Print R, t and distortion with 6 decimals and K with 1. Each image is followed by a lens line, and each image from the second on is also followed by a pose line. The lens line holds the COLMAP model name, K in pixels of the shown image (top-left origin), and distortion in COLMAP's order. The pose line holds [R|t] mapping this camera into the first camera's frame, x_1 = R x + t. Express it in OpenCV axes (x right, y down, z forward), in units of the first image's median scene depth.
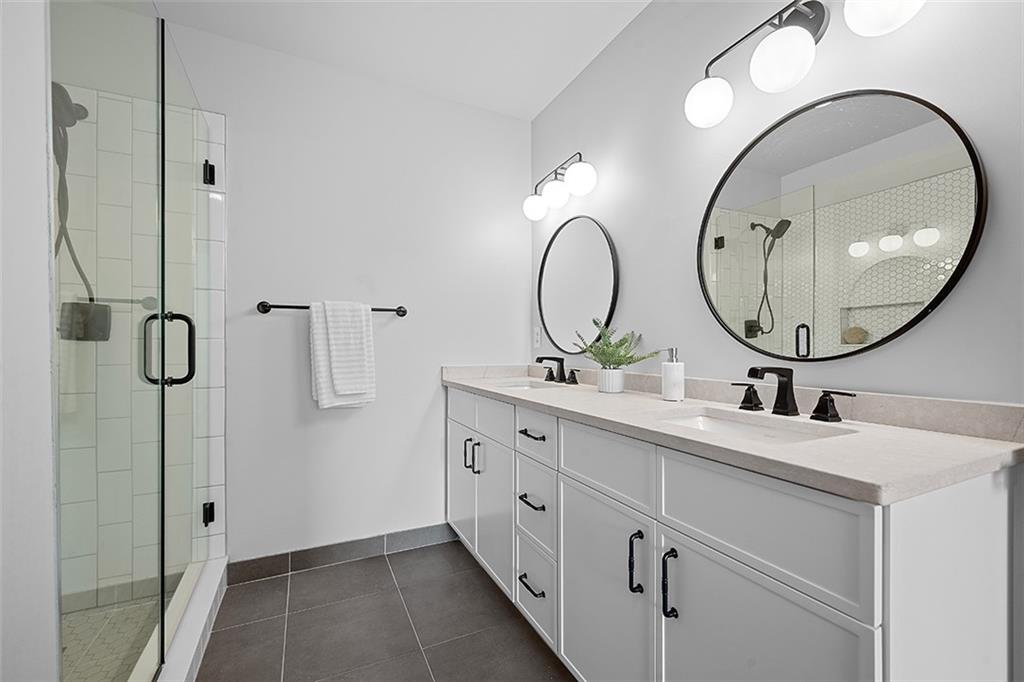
lens RADIAL K [[421.2, 0, 510.2], [0, 421.2, 341.4], [0, 0, 1]] dist [-0.005991, 0.000321]
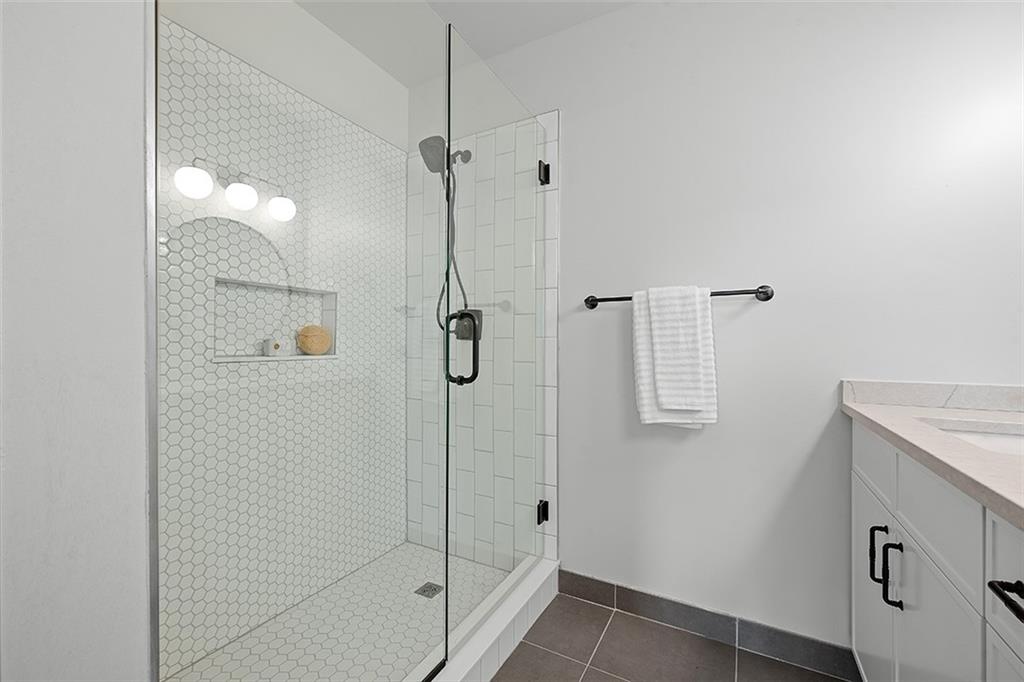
lens RADIAL K [[421.2, 0, 514.3], [0, 421.2, 338.8], [0, 0, 1]] dist [-0.005991, 0.000321]
pose [[0.584467, -0.007081, -0.811387, 0.055988], [0.006217, 0.999972, -0.004248, 0.001079], [0.811394, -0.002561, 0.584494, 0.331569]]
